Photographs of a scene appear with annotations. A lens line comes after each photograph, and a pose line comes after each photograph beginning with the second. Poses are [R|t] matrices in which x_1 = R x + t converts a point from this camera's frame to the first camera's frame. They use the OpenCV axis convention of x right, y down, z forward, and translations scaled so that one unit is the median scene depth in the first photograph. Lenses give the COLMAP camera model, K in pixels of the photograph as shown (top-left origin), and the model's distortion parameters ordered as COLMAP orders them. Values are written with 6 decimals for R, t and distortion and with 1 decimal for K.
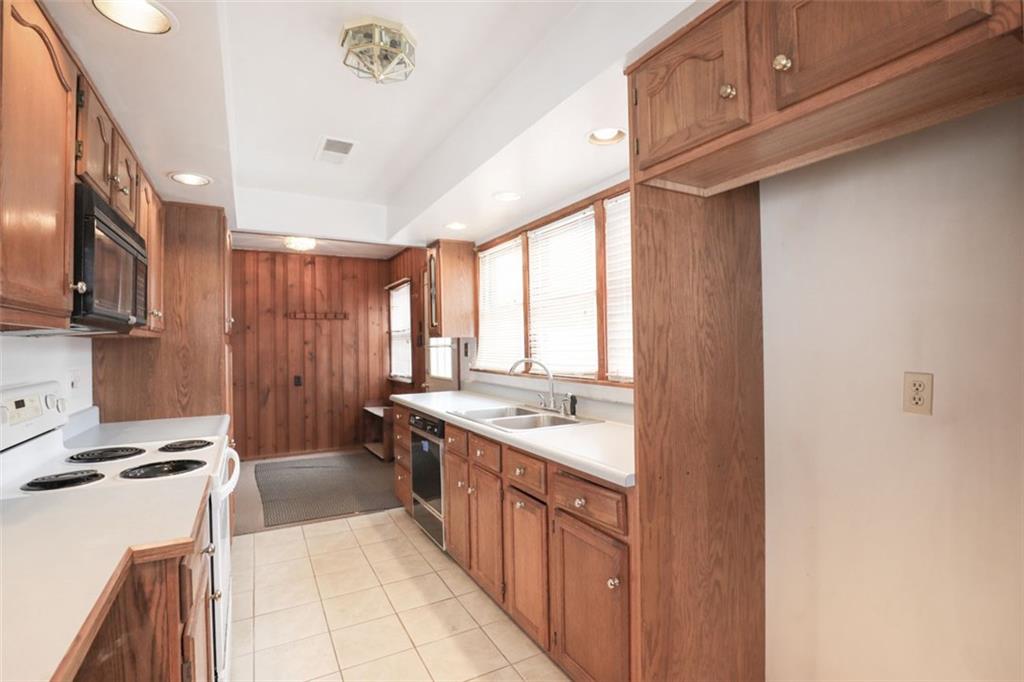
lens RADIAL K [[465.3, 0, 521.3], [0, 465.3, 346.7], [0, 0, 1]] dist [-0.035539, 0.007549]
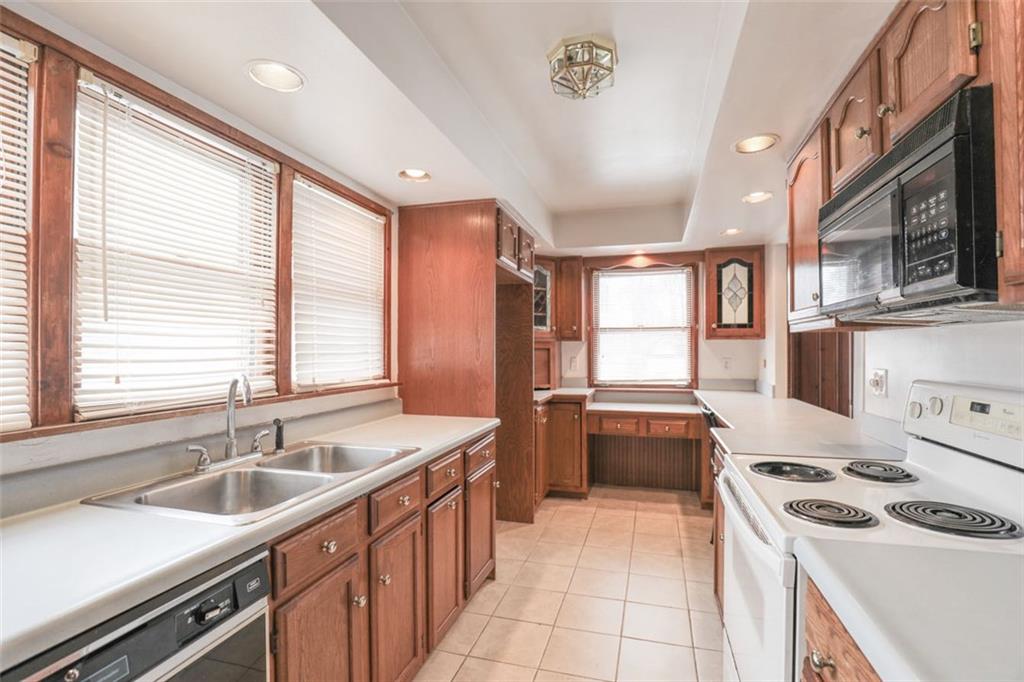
lens RADIAL K [[465.3, 0, 521.3], [0, 465.3, 346.7], [0, 0, 1]] dist [-0.035539, 0.007549]
pose [[-0.696580, 0.001560, 0.717478, -0.722211], [-0.005130, 0.999961, -0.007155, -0.007407], [-0.717461, -0.008665, -0.696545, 1.346784]]
